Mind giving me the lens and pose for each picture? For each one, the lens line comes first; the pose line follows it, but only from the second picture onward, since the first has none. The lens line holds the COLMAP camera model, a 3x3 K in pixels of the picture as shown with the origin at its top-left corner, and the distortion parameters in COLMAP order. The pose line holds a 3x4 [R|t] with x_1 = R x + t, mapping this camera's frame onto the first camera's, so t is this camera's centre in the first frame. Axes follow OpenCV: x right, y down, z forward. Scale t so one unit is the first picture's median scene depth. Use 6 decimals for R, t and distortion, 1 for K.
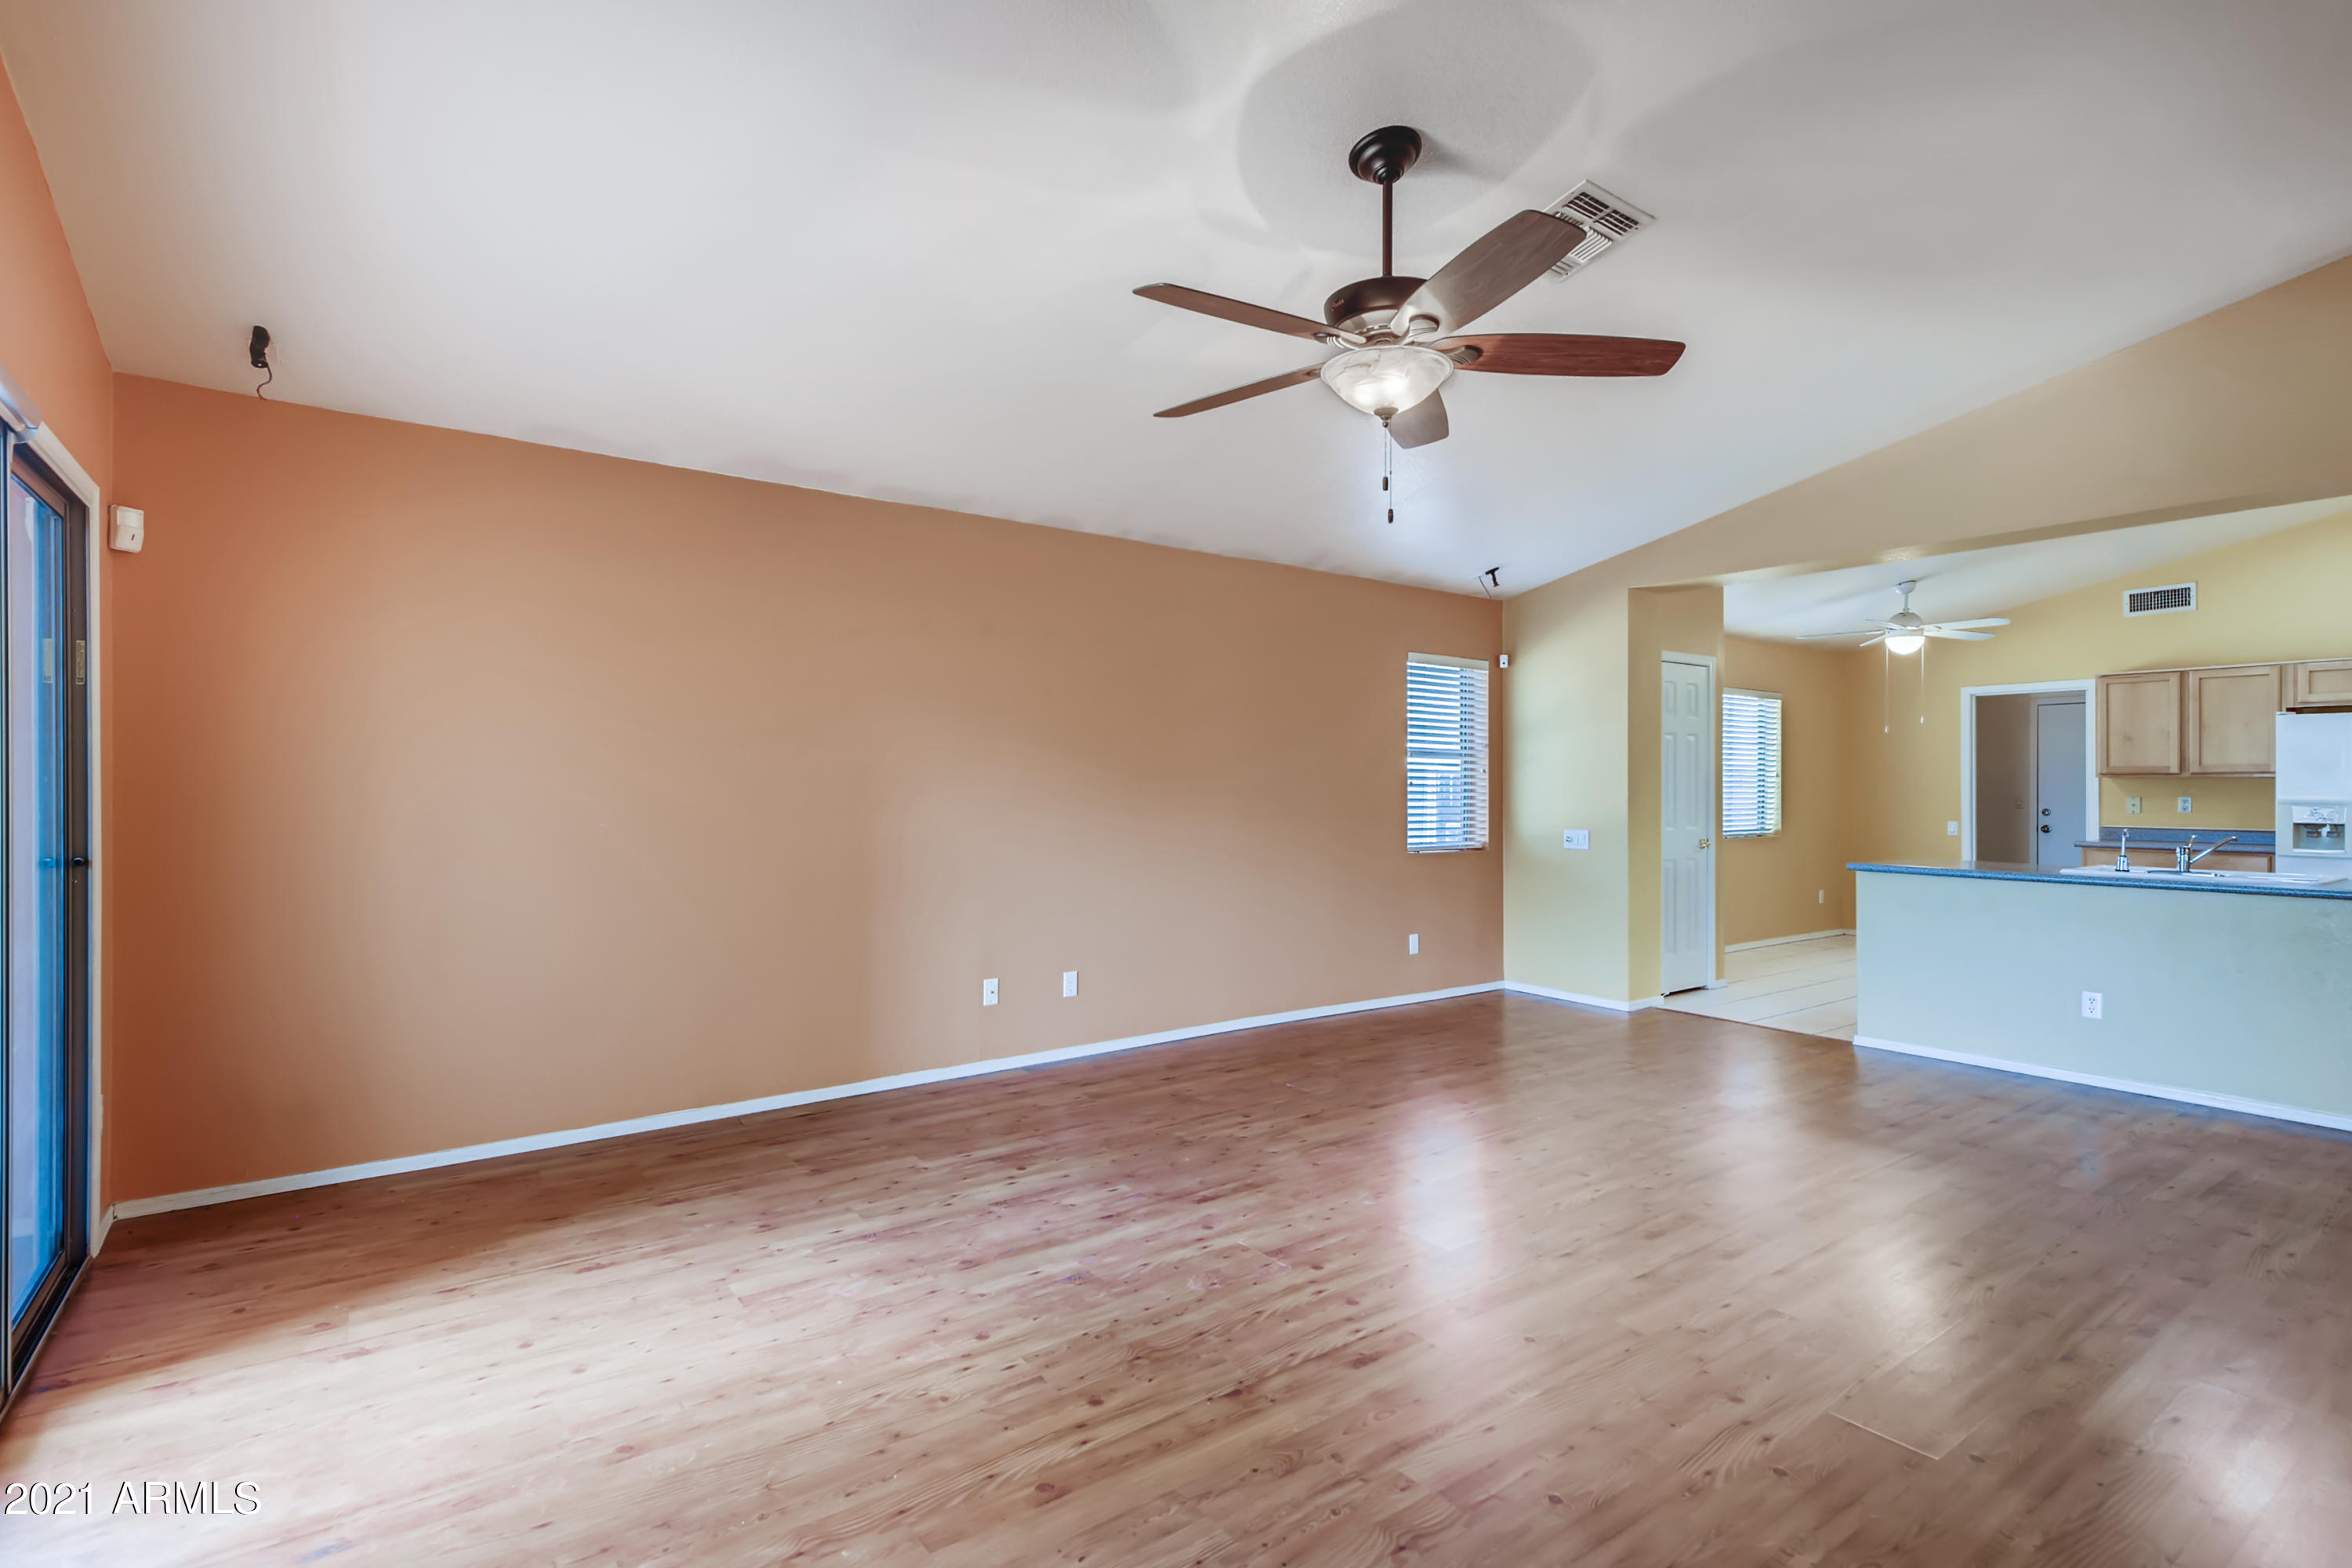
lens RADIAL K [[1123.8, 0, 1179.0], [0, 1123.8, 780.3], [0, 0, 1]] dist [0.010509, 0.000135]
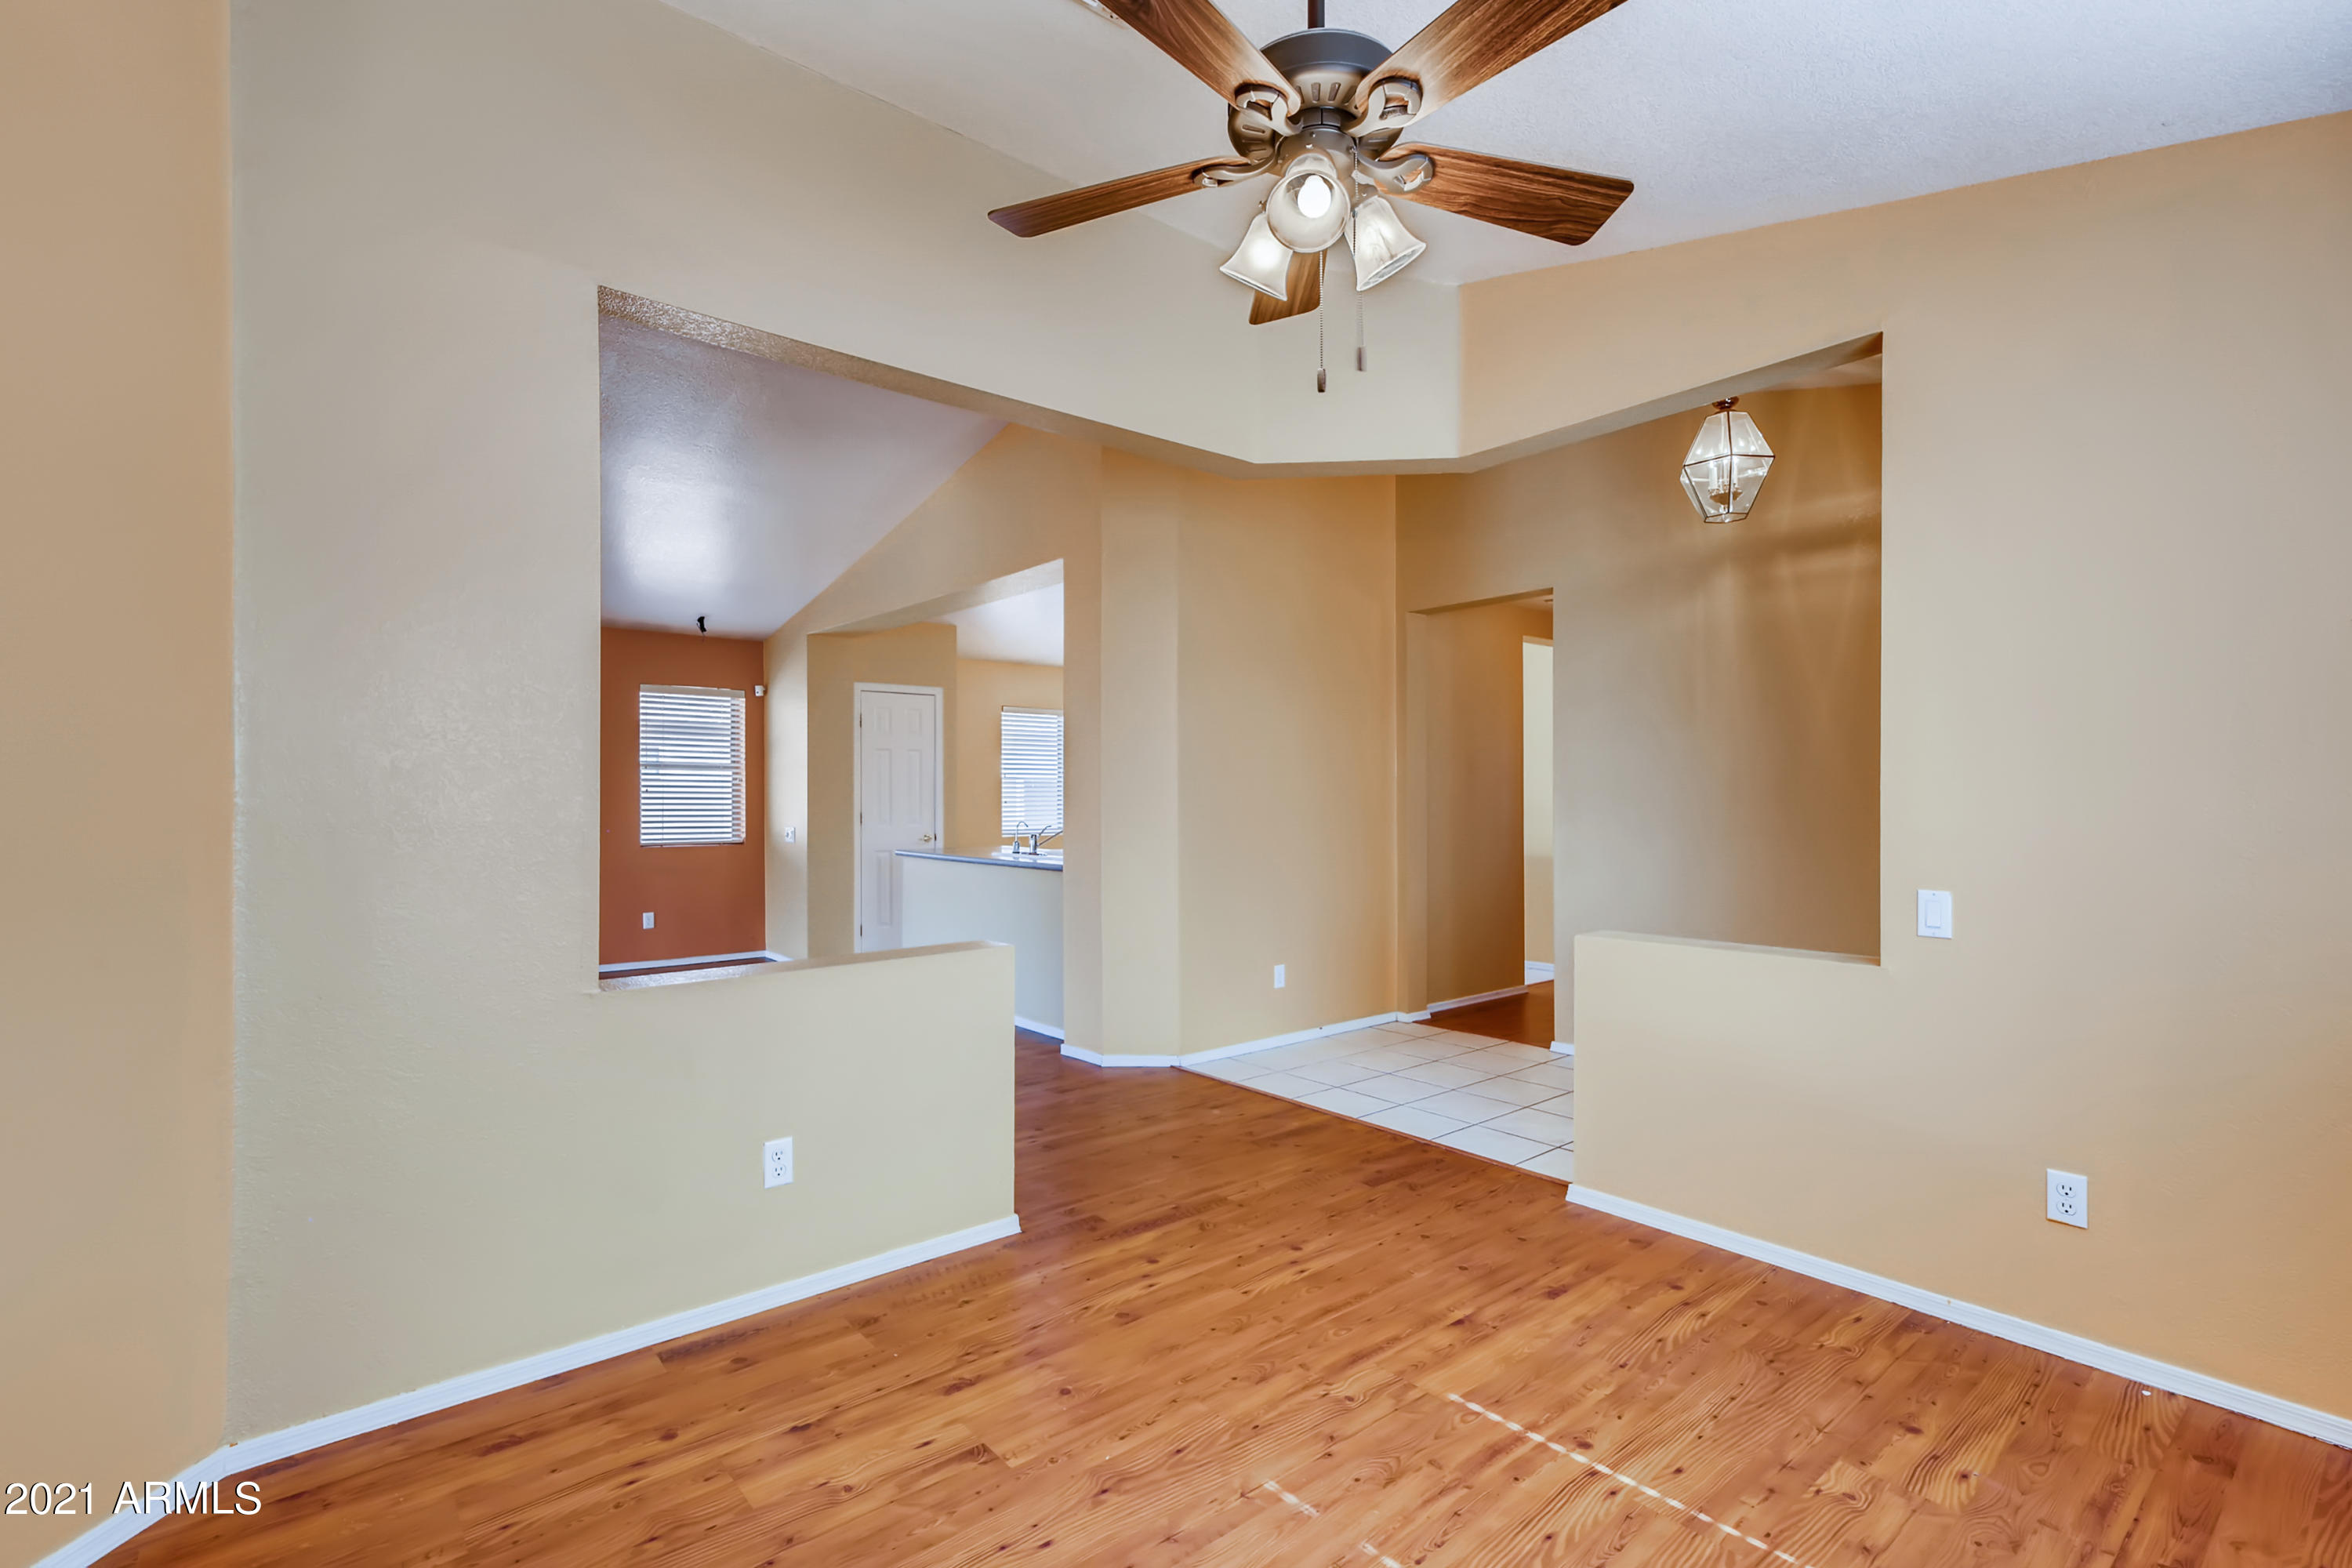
lens RADIAL K [[1075.5, 0, 1163.9], [0, 1075.5, 794.7], [0, 0, 1]] dist [0.005819, 0.000515]
pose [[0.998808, -0.002653, 0.048741, 1.113895], [0.002485, 0.999991, 0.003497, 0.009401], [-0.048749, -0.003371, 0.998805, -0.343327]]
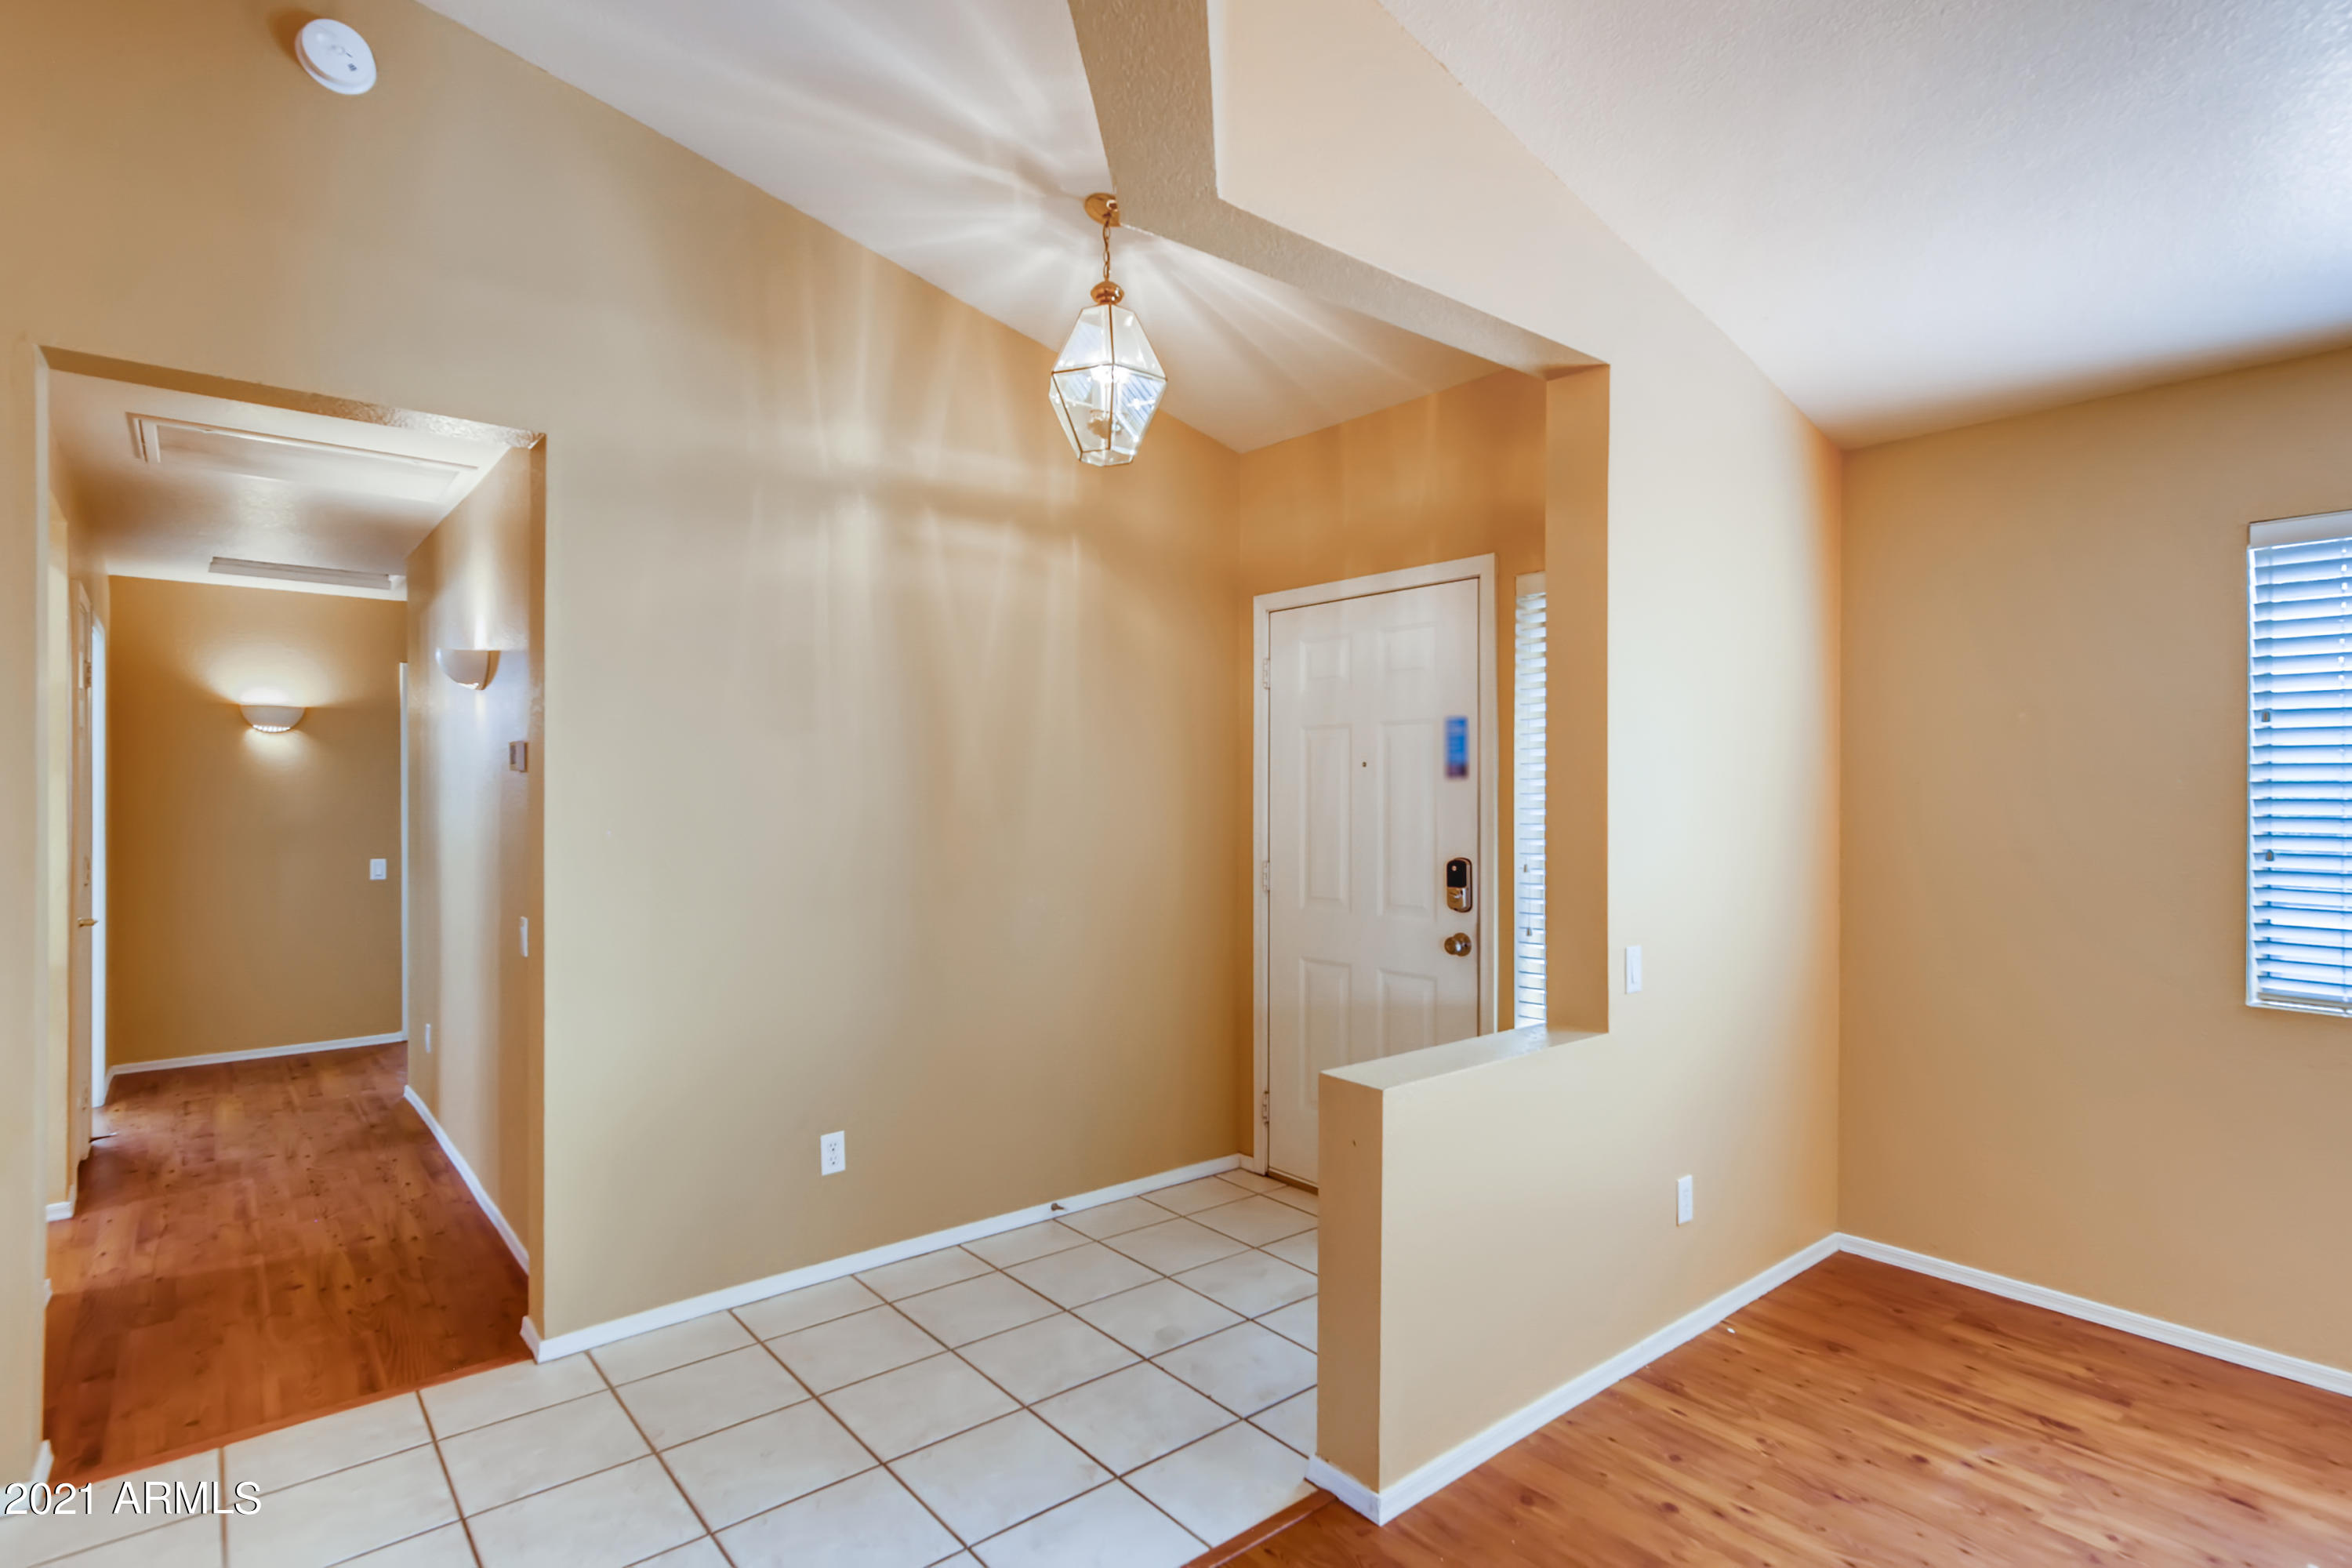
lens RADIAL K [[1169.1, 0, 1167.2], [0, 1169.1, 791.1], [0, 0, 1]] dist [0.003301, 0.000770]
pose [[-0.052036, -0.001834, 0.998644, 0.927441], [-0.008193, 0.999965, 0.001409, -0.020496], [-0.998612, -0.008108, -0.052049, 0.540903]]
